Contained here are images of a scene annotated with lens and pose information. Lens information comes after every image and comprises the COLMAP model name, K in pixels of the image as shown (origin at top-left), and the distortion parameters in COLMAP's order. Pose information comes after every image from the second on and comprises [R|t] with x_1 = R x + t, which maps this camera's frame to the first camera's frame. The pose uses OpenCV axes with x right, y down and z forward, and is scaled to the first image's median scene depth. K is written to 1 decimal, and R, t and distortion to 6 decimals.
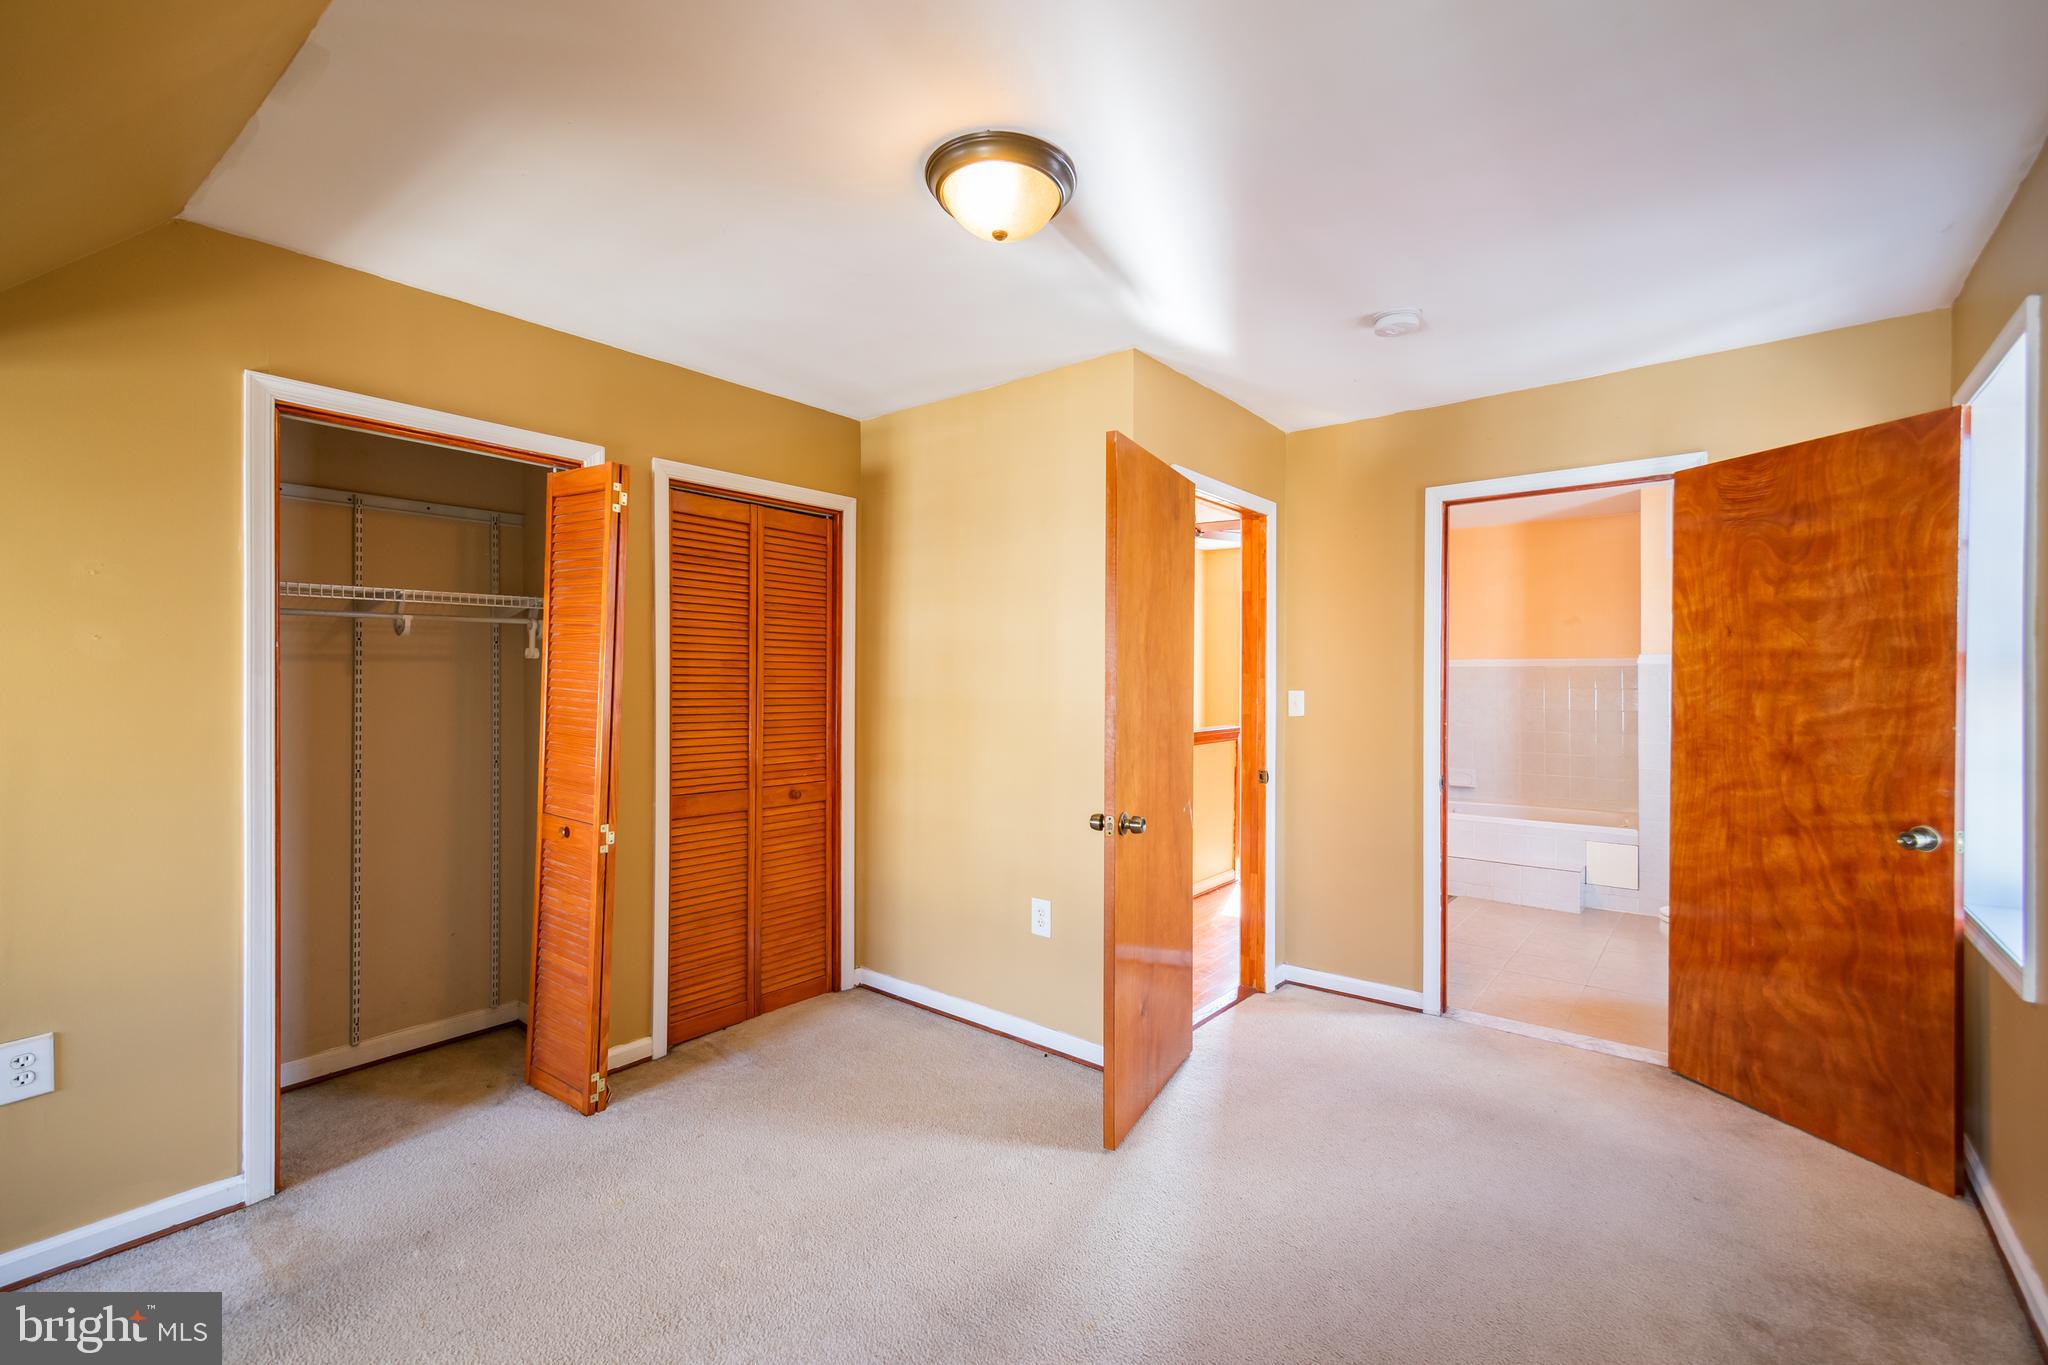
lens RADIAL K [[893.2, 0, 1025.6], [0, 893.2, 684.0], [0, 0, 1]] dist [0.008590, -0.002812]
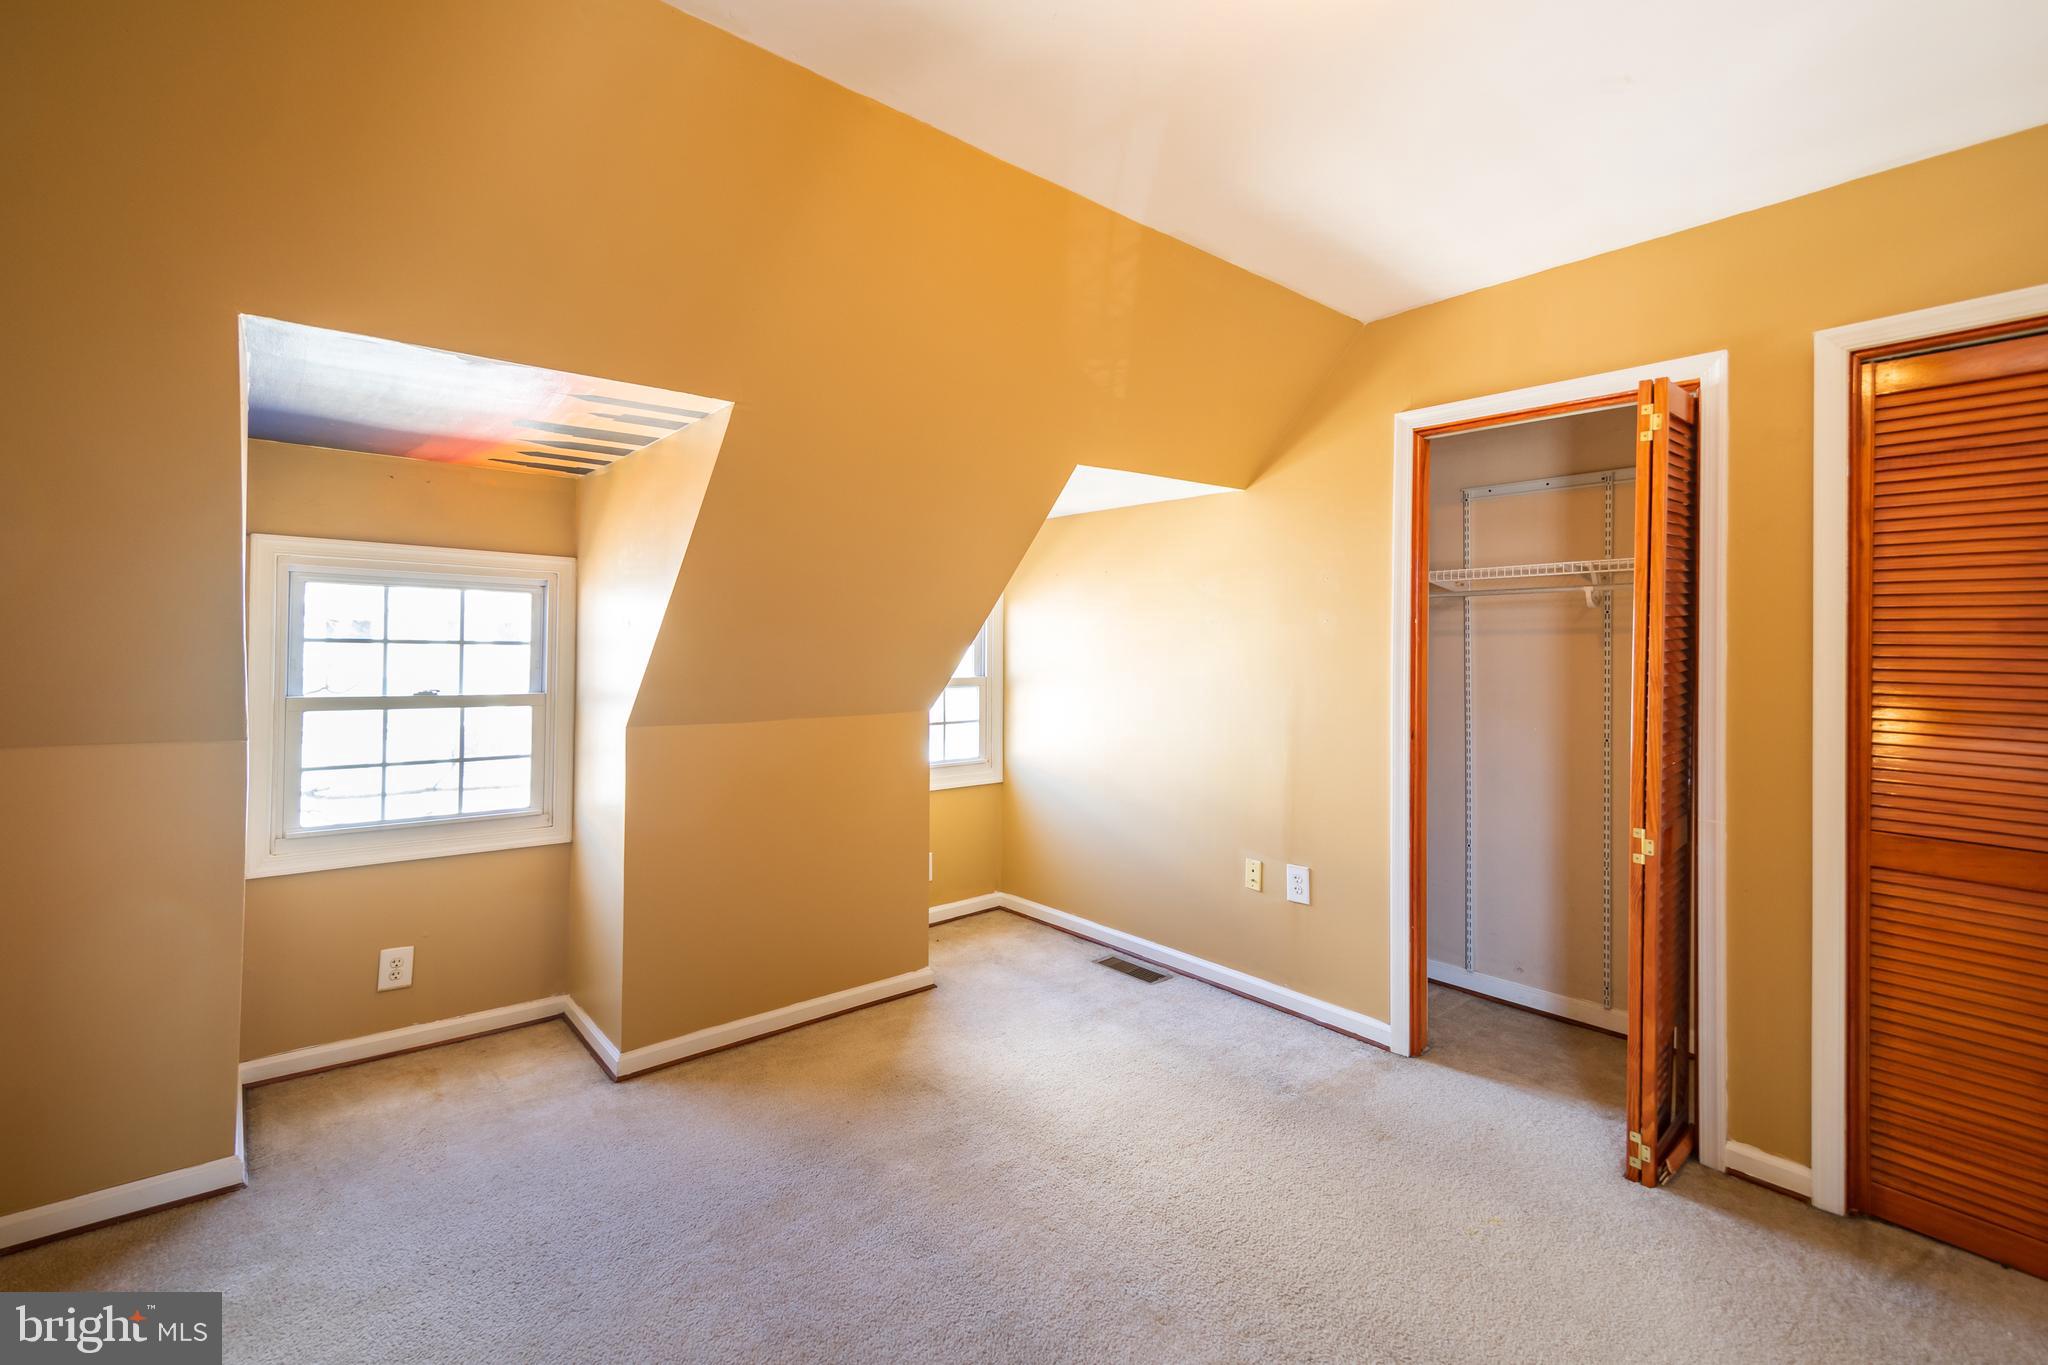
lens RADIAL K [[893.2, 0, 1008.1], [0, 893.2, 643.5], [0, 0, 1]] dist [0.008590, -0.002812]
pose [[-0.216251, -0.007953, -0.976305, 0.358614], [-0.018659, 0.999818, -0.004011, 0.002600], [0.976159, 0.017350, -0.216360, 0.491777]]
